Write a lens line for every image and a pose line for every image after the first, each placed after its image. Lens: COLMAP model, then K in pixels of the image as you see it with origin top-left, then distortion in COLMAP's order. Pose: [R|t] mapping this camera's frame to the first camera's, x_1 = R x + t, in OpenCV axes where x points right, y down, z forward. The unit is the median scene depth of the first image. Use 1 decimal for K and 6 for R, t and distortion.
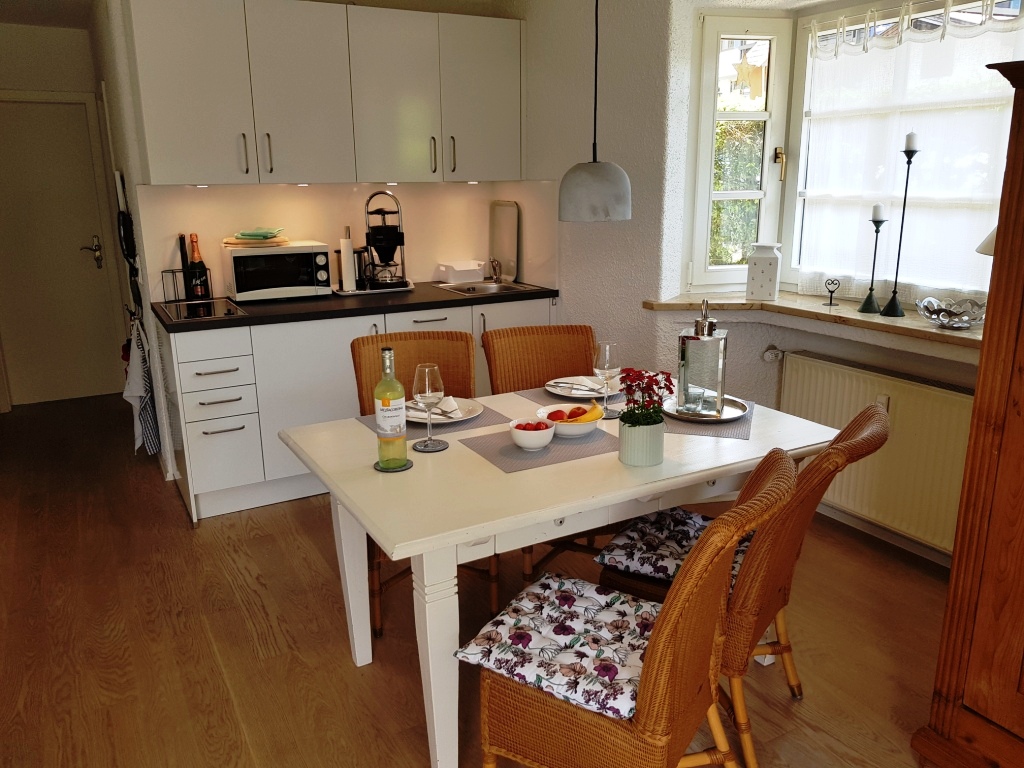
lens RADIAL K [[810.6, 0, 510.8], [0, 810.6, 384.4], [0, 0, 1]] dist [0.008323, 0.004697]
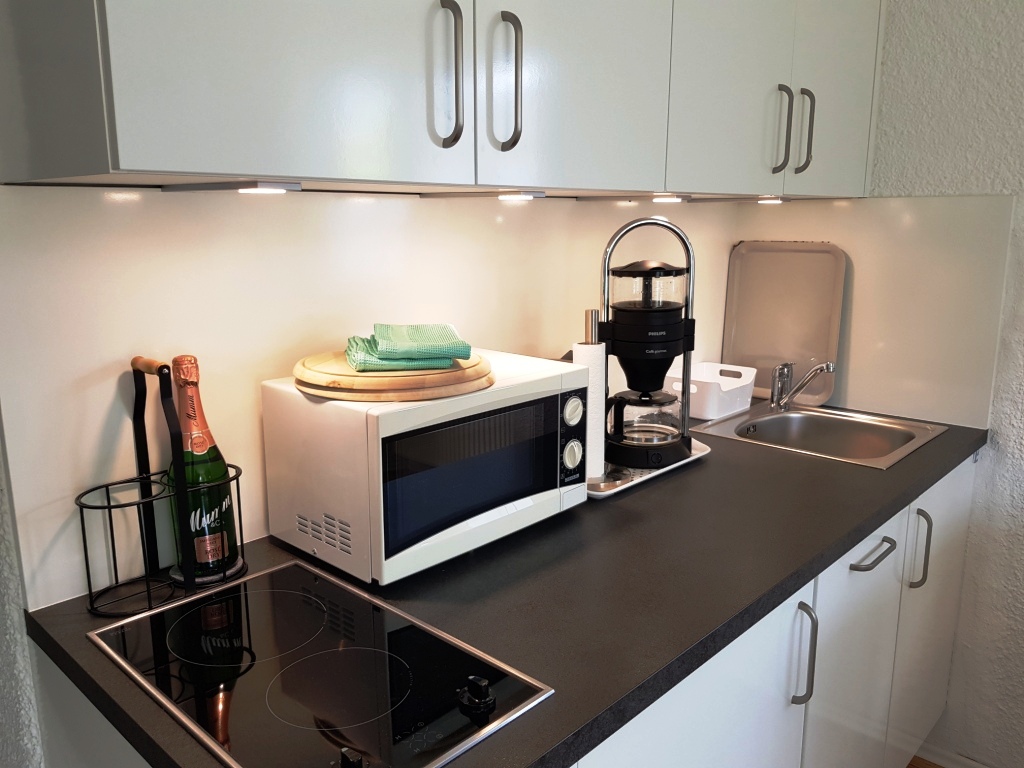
lens RADIAL K [[810.6, 0, 513.6], [0, 810.6, 384.2], [0, 0, 1]] dist [0.008323, 0.004697]
pose [[0.942066, -0.059903, 0.330036, -0.352335], [0.077948, 0.996085, -0.041704, -0.144964], [-0.326246, 0.065014, 0.943047, 0.648390]]
